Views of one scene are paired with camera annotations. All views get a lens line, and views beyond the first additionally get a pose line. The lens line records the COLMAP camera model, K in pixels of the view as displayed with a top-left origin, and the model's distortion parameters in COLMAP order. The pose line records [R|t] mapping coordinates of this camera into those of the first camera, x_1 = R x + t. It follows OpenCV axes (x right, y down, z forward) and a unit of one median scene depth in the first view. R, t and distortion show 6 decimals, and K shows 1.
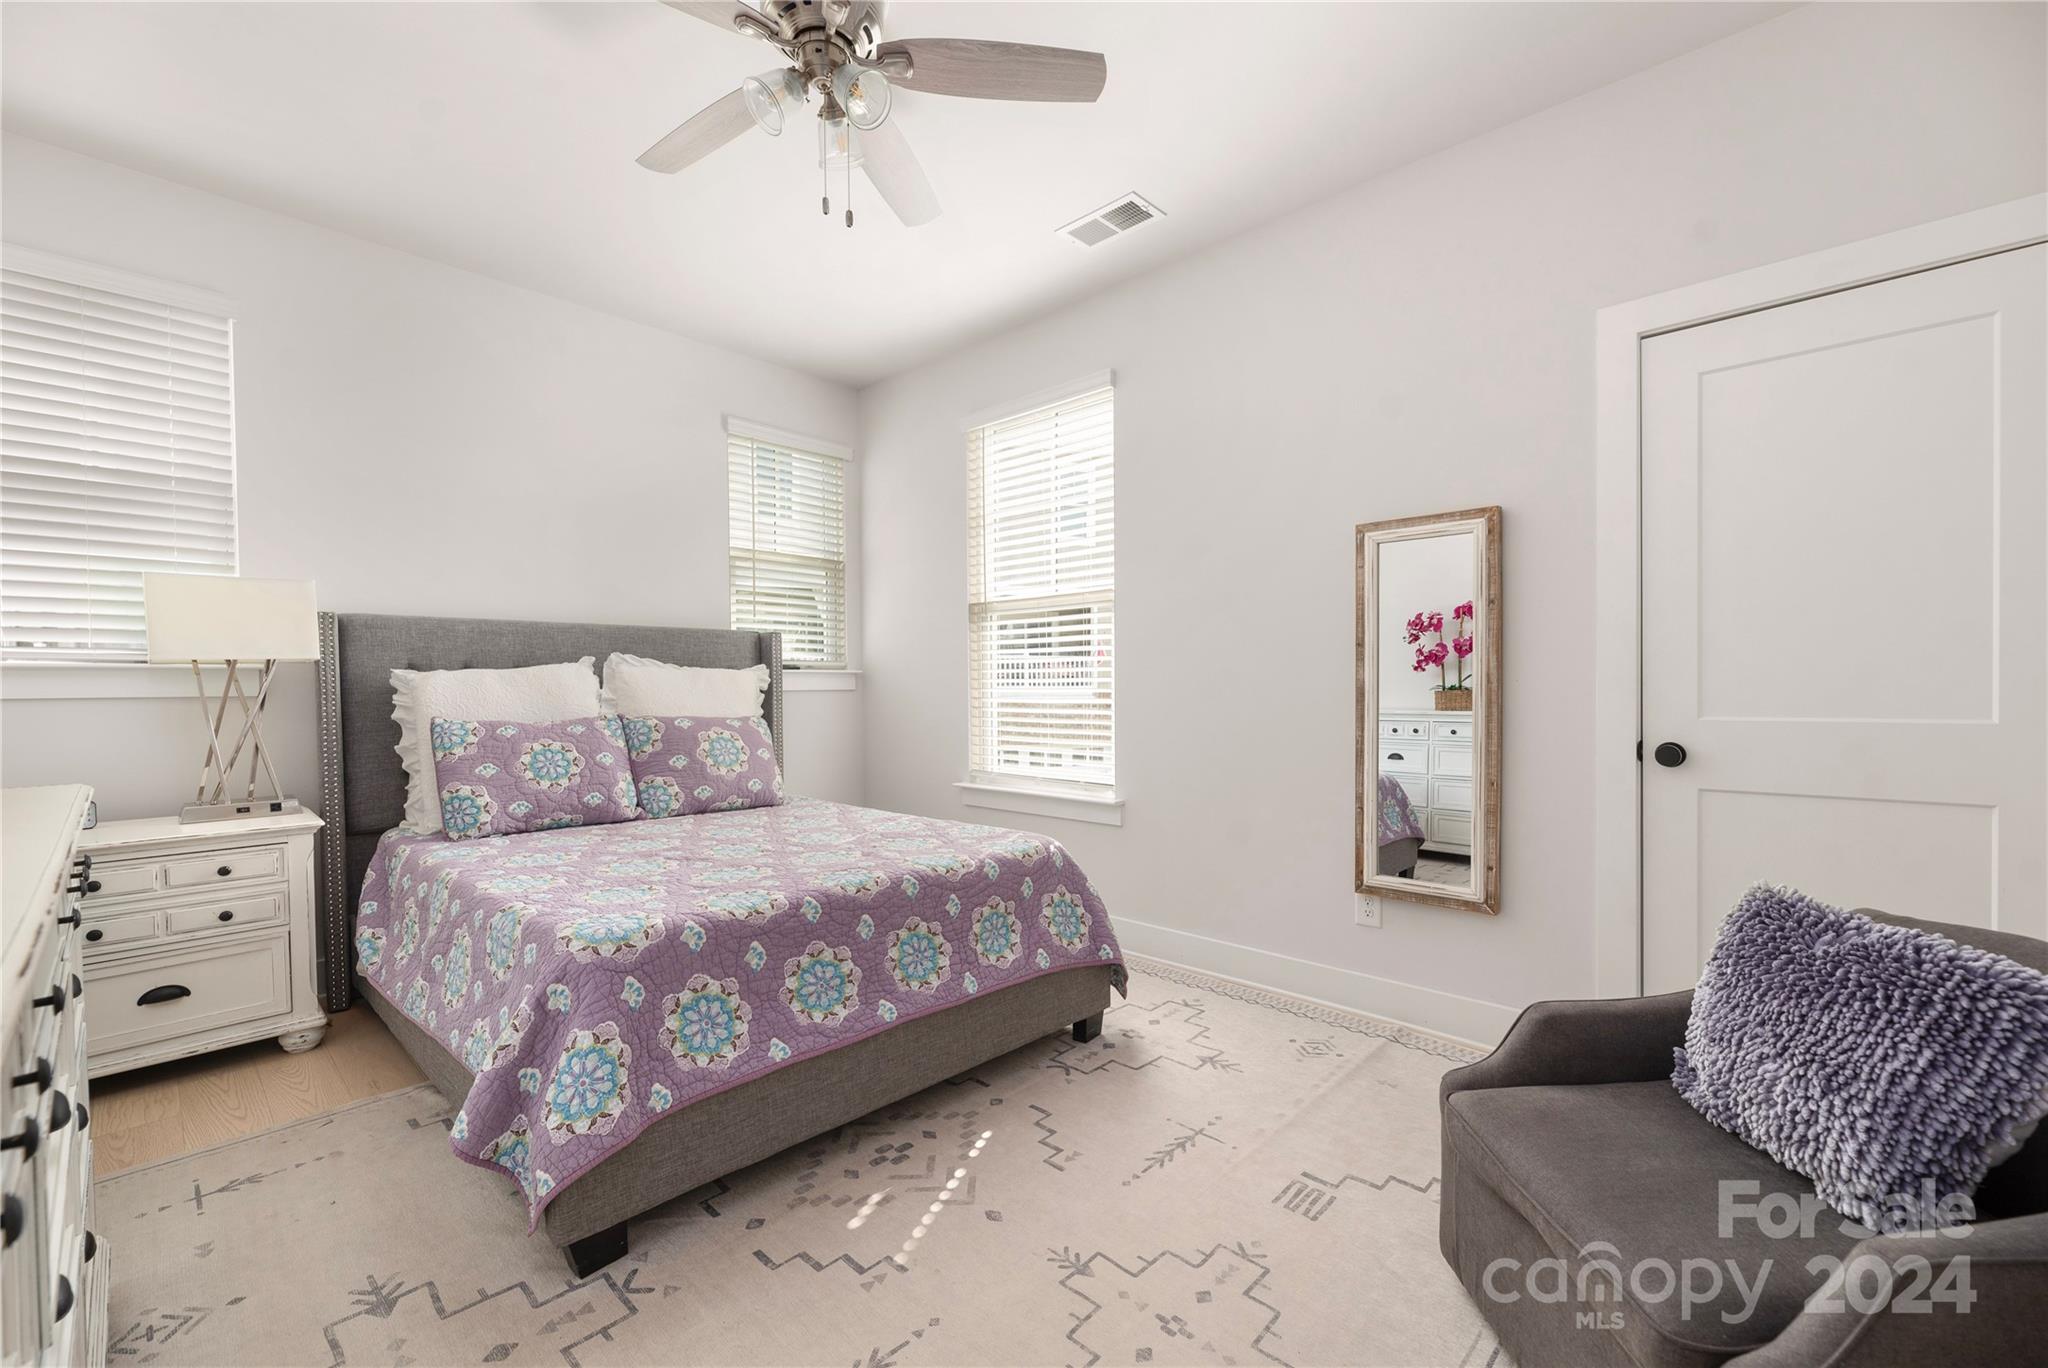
lens RADIAL K [[831.9, 0, 1034.1], [0, 831.9, 694.8], [0, 0, 1]] dist [0.002269, 0.000384]
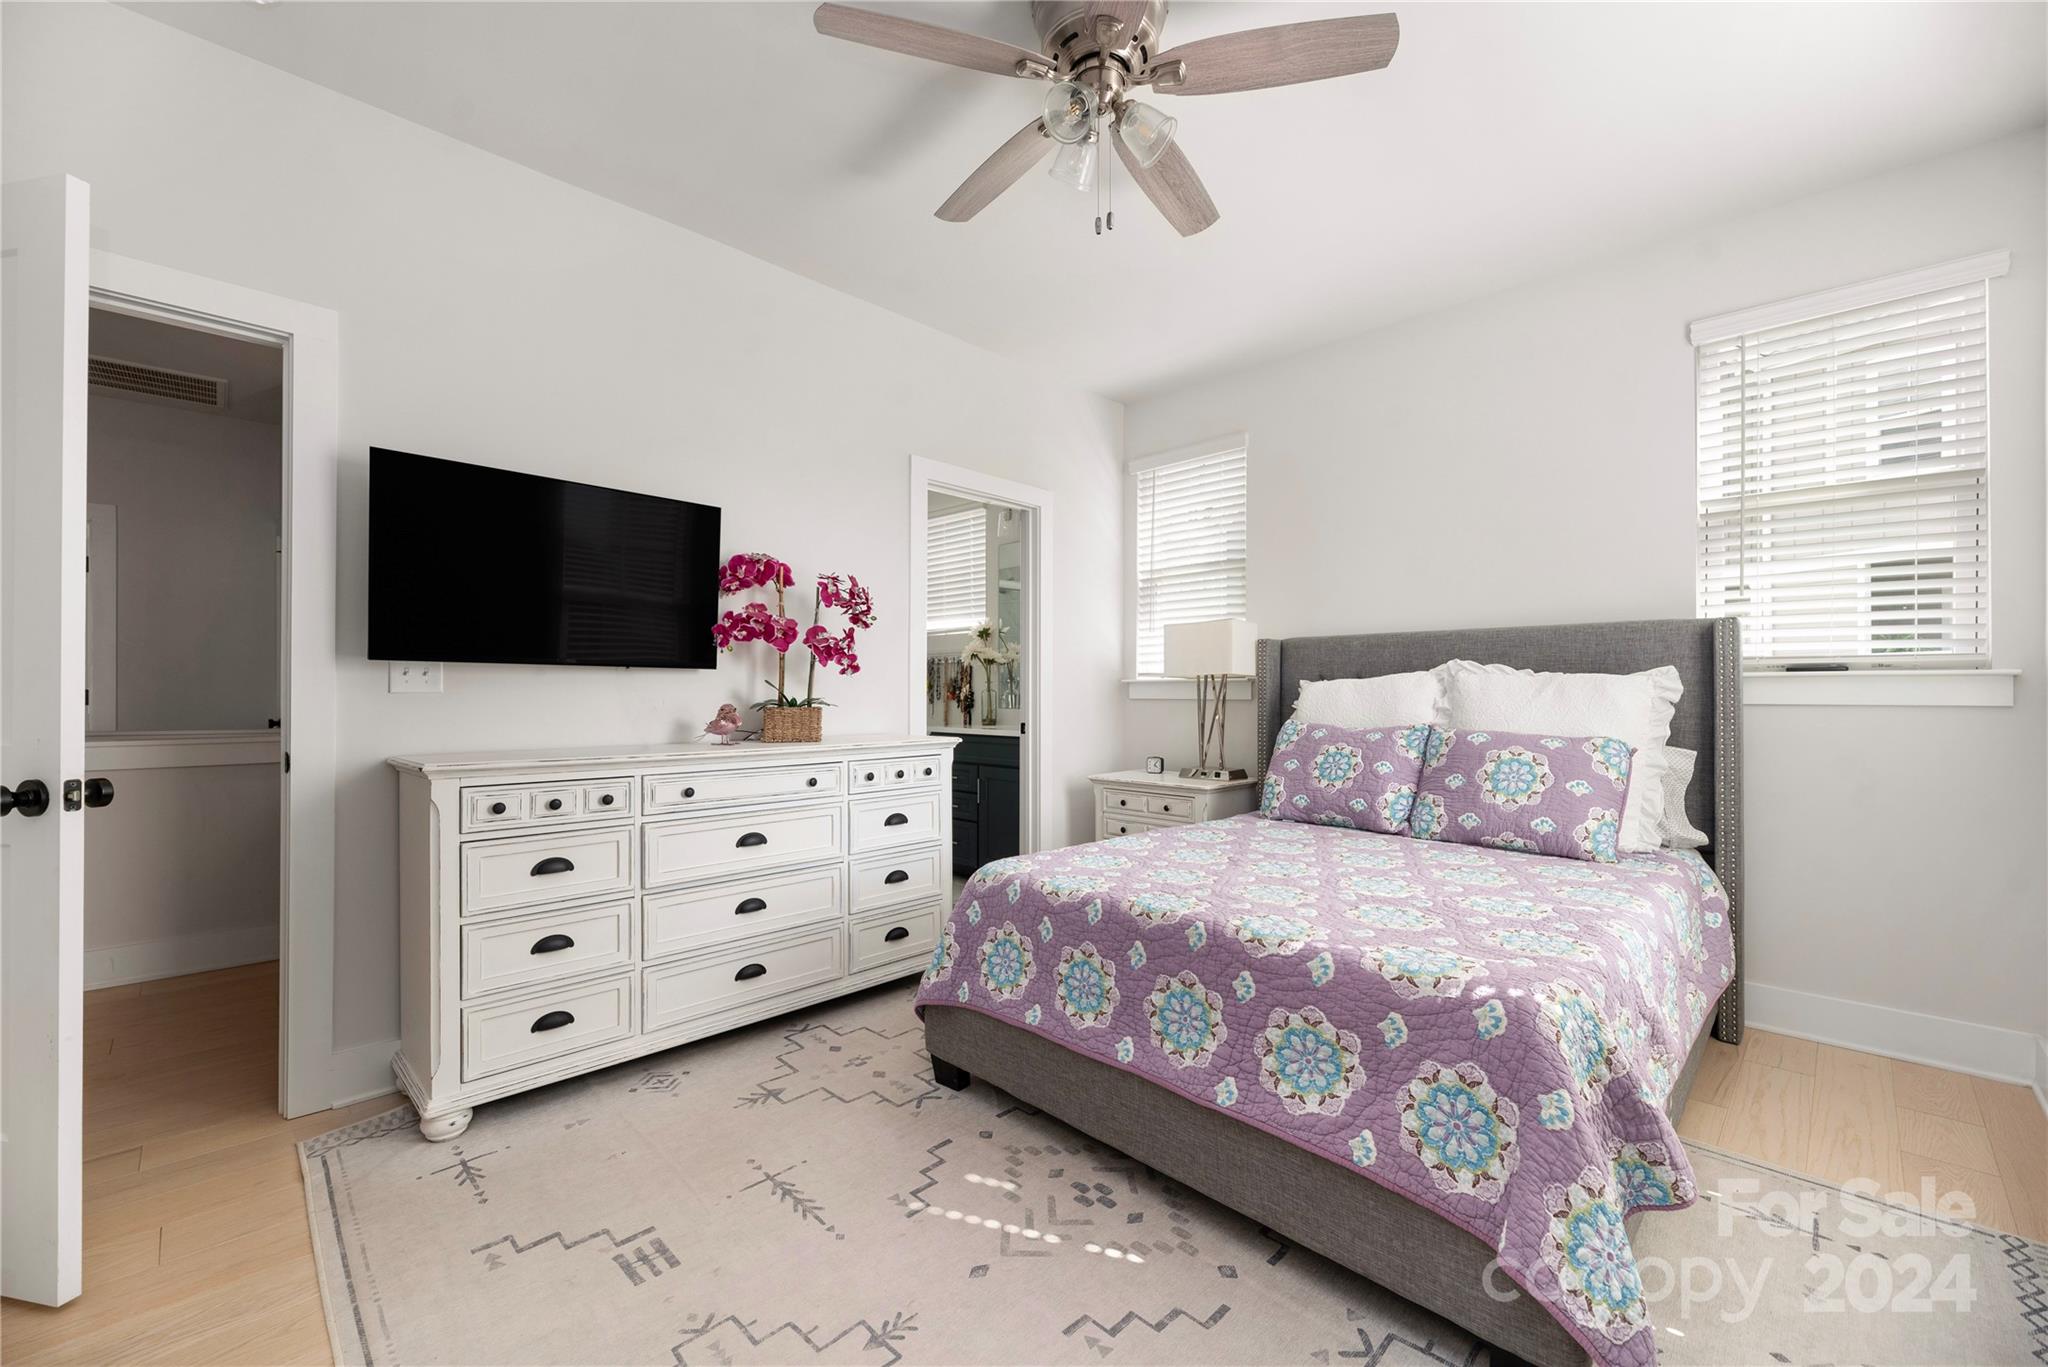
lens RADIAL K [[831.9, 0, 1033.3], [0, 831.9, 687.7], [0, 0, 1]] dist [0.002269, 0.000384]
pose [[-0.022084, 0.000325, -0.999756, 0.552180], [-0.014945, 0.999888, 0.000656, -0.015154], [0.999644, 0.014956, -0.022076, 0.674216]]
